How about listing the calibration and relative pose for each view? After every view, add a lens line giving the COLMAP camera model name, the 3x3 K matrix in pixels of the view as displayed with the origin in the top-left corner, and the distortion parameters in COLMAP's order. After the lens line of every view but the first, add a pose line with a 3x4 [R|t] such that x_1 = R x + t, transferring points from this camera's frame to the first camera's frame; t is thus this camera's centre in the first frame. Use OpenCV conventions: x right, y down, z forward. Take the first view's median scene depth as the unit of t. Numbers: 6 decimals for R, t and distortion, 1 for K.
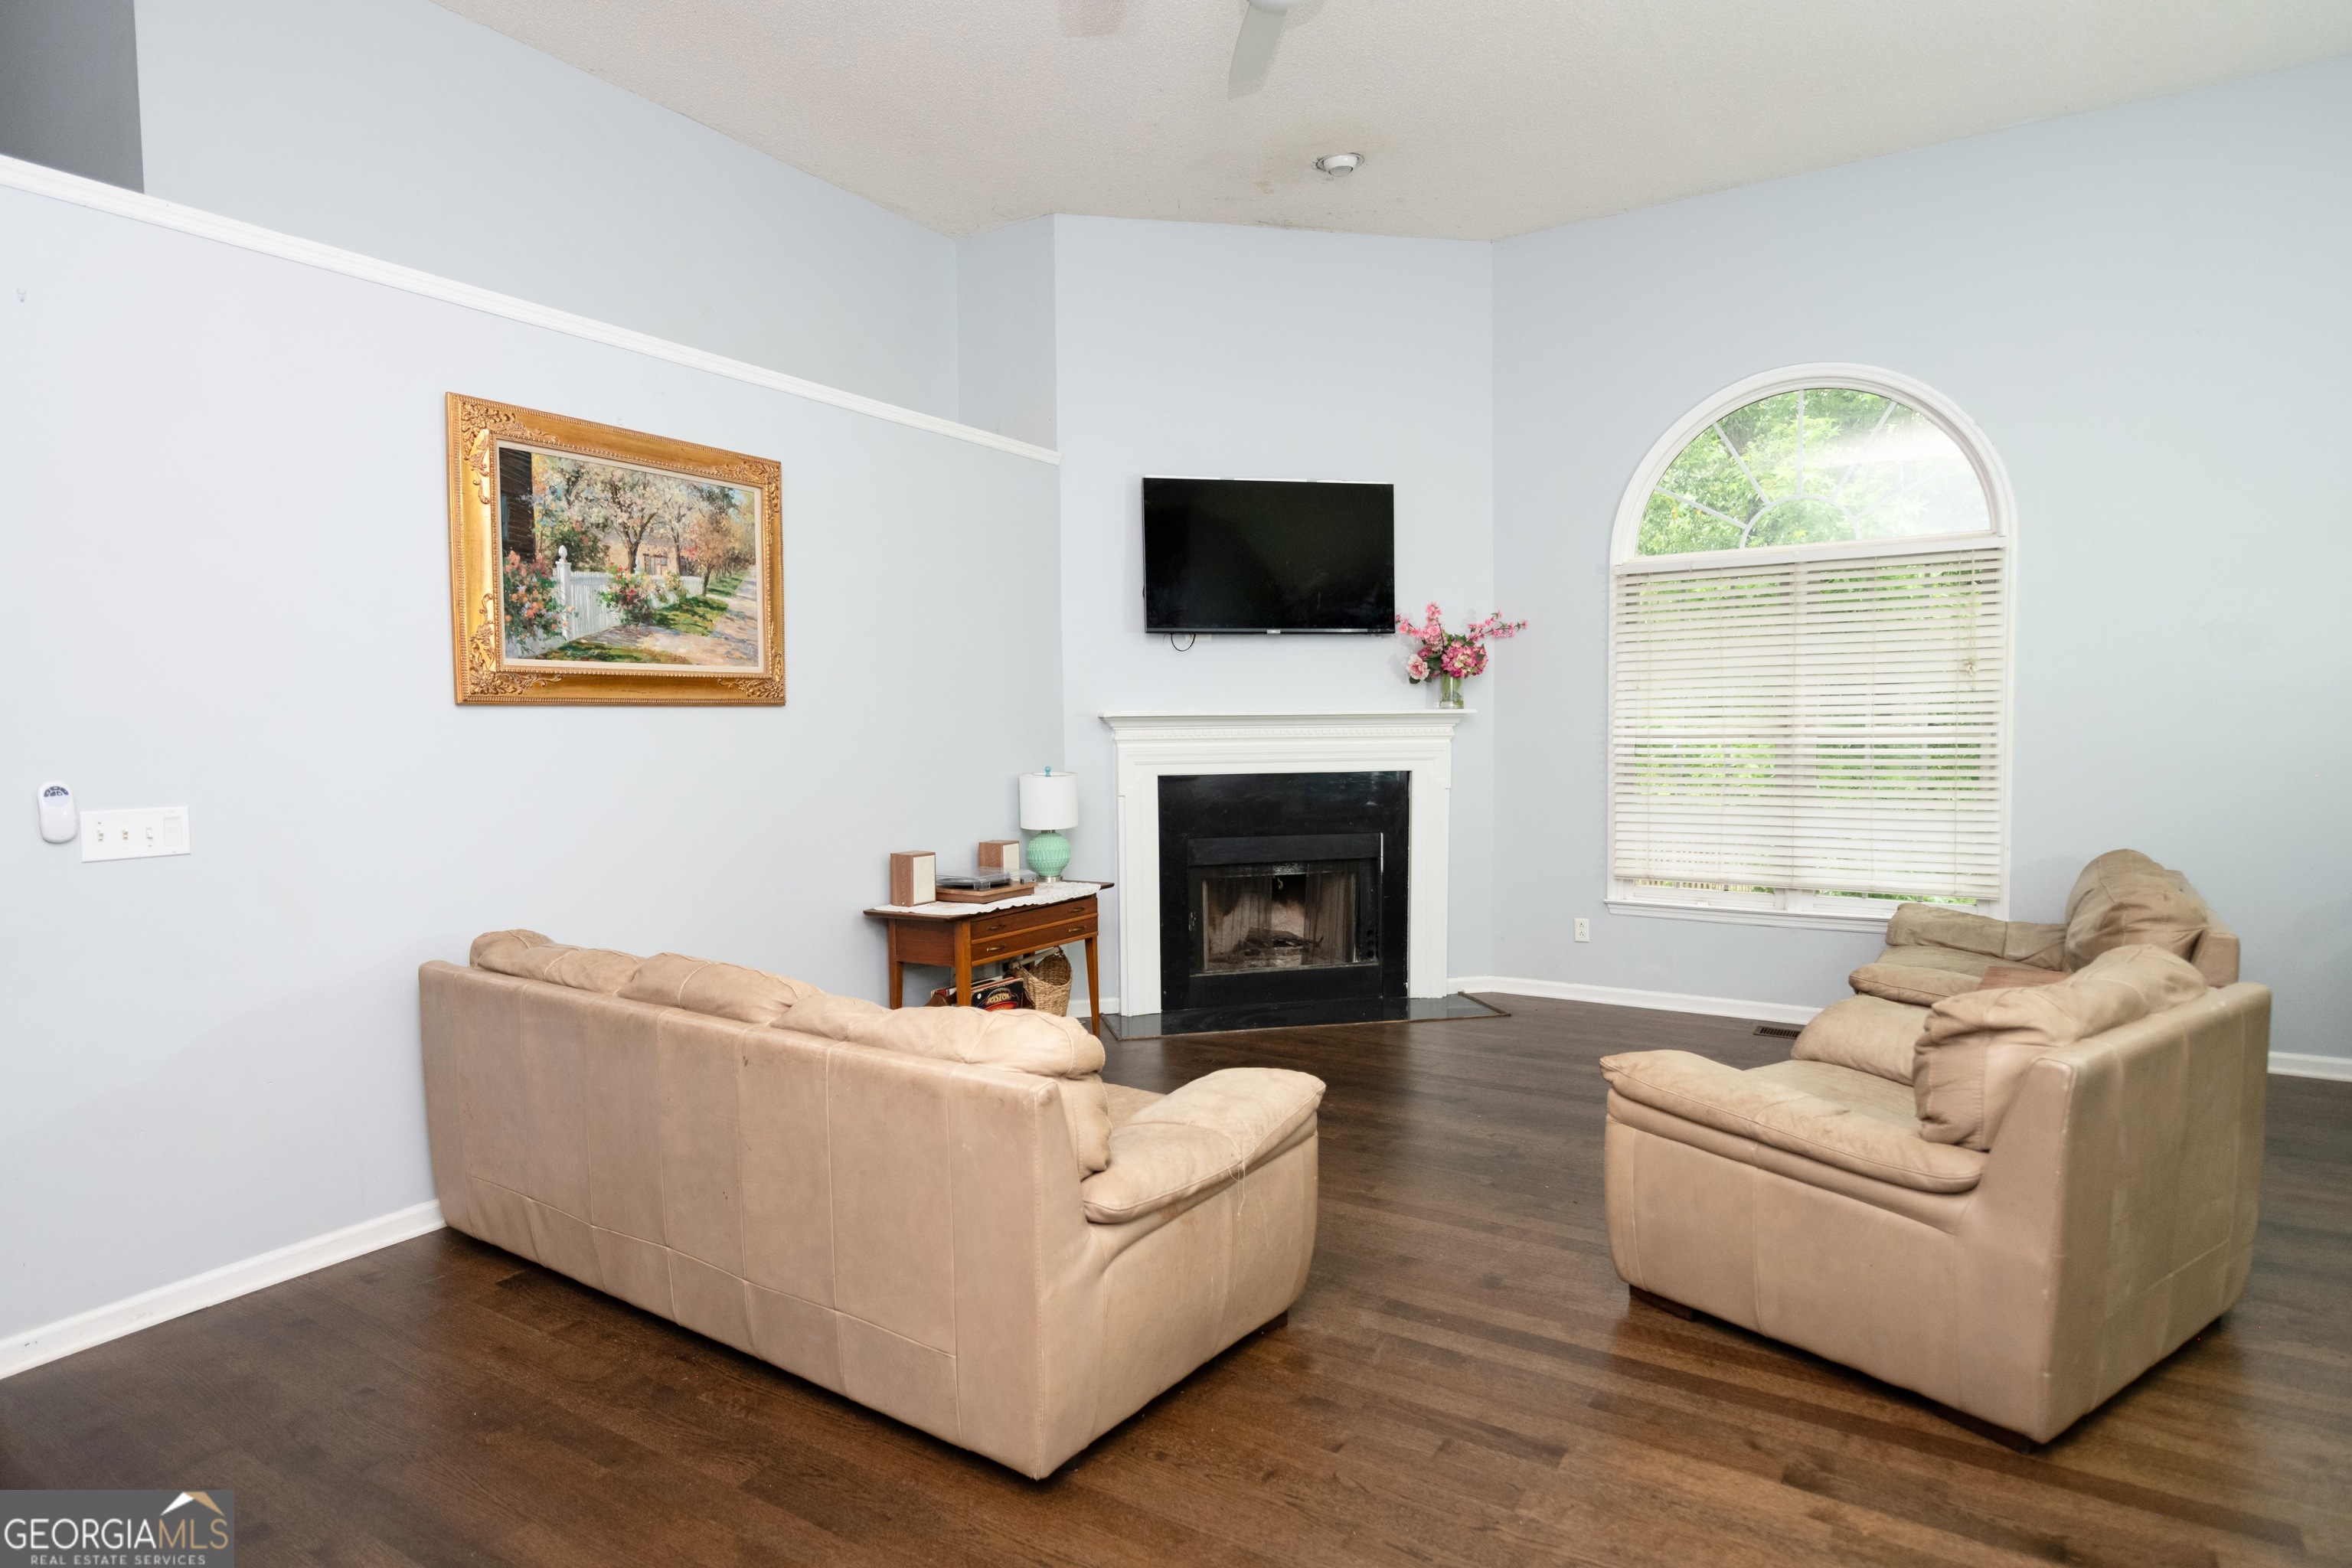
lens RADIAL K [[1264.9, 0, 1176.0], [0, 1264.9, 784.0], [0, 0, 1]] dist [0.023880, -0.015966]
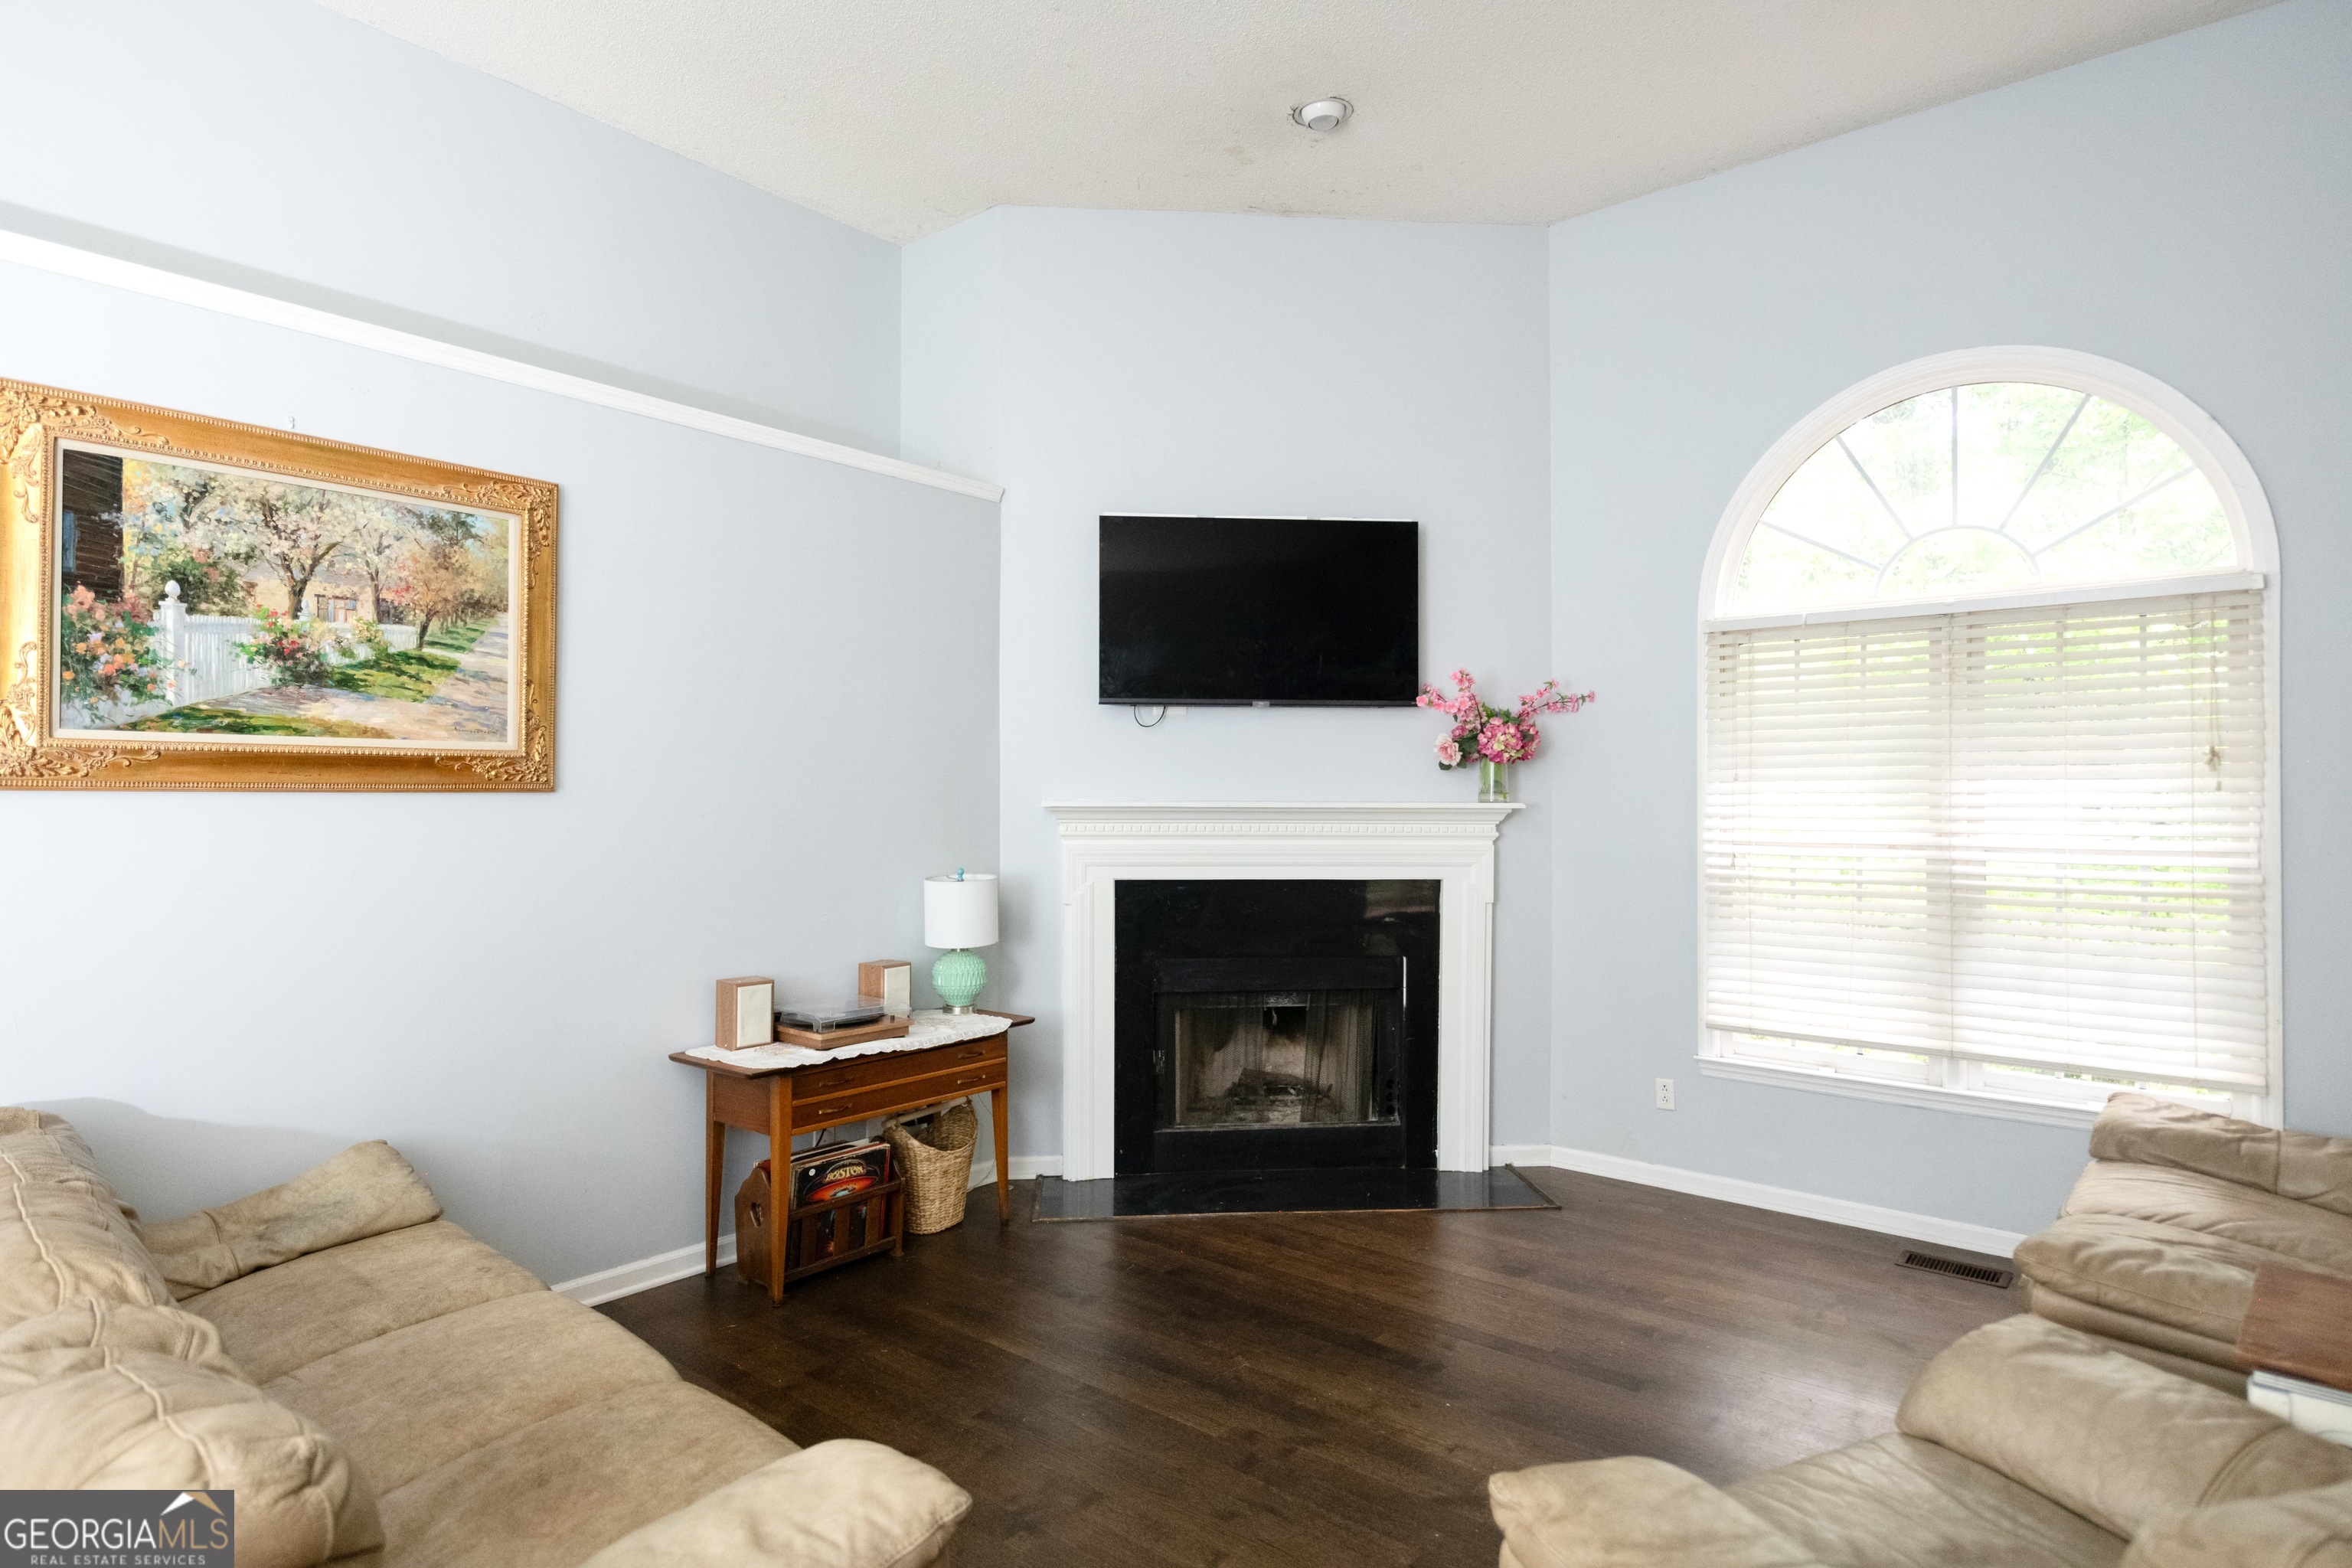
lens RADIAL K [[1264.9, 0, 1176.0], [0, 1264.9, 784.0], [0, 0, 1]] dist [0.023880, -0.015966]
pose [[0.992188, 0.013068, -0.124066, 0.179002], [-0.020463, 0.998076, -0.058520, -0.030655], [0.123063, 0.060602, 0.990547, 0.289530]]
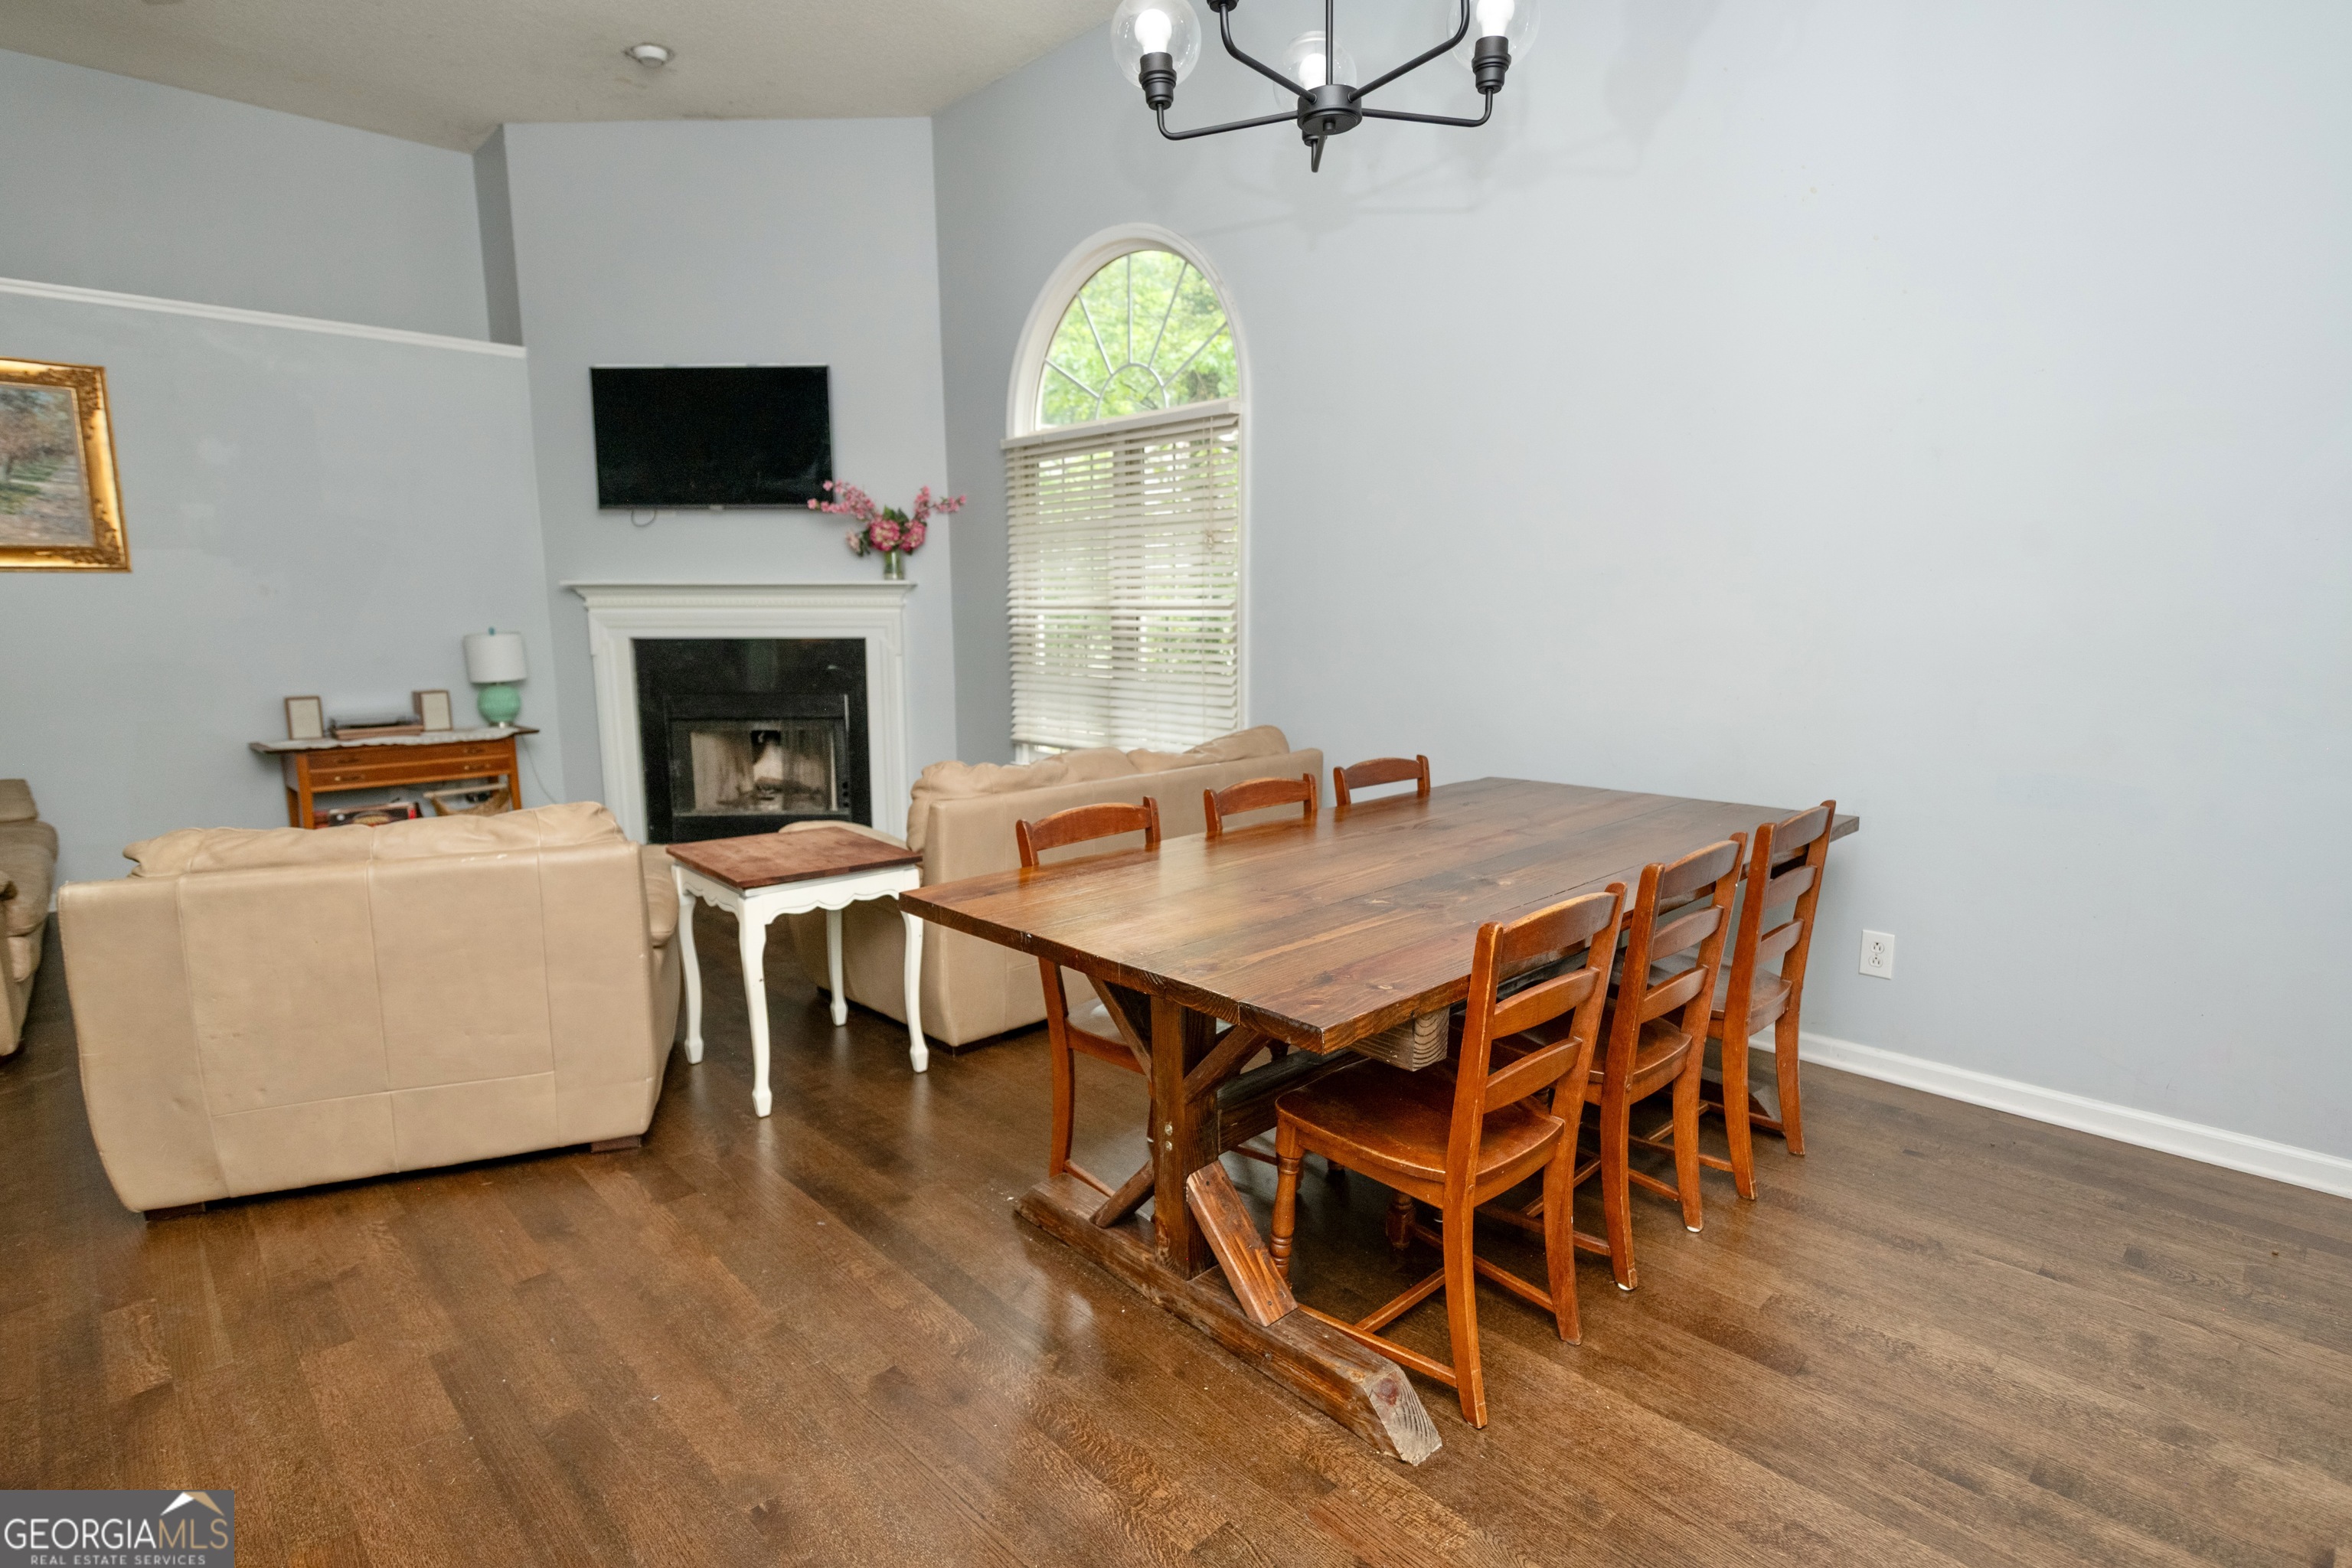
lens RADIAL K [[1184.9, 0, 1174.7], [0, 1184.9, 800.6], [0, 0, 1]] dist [-0.023937, 0.025445]
pose [[0.971135, 0.049659, -0.233303, 1.036854], [-0.020382, 0.991788, 0.126261, -0.007897], [0.237657, -0.117861, 0.964172, 0.109887]]
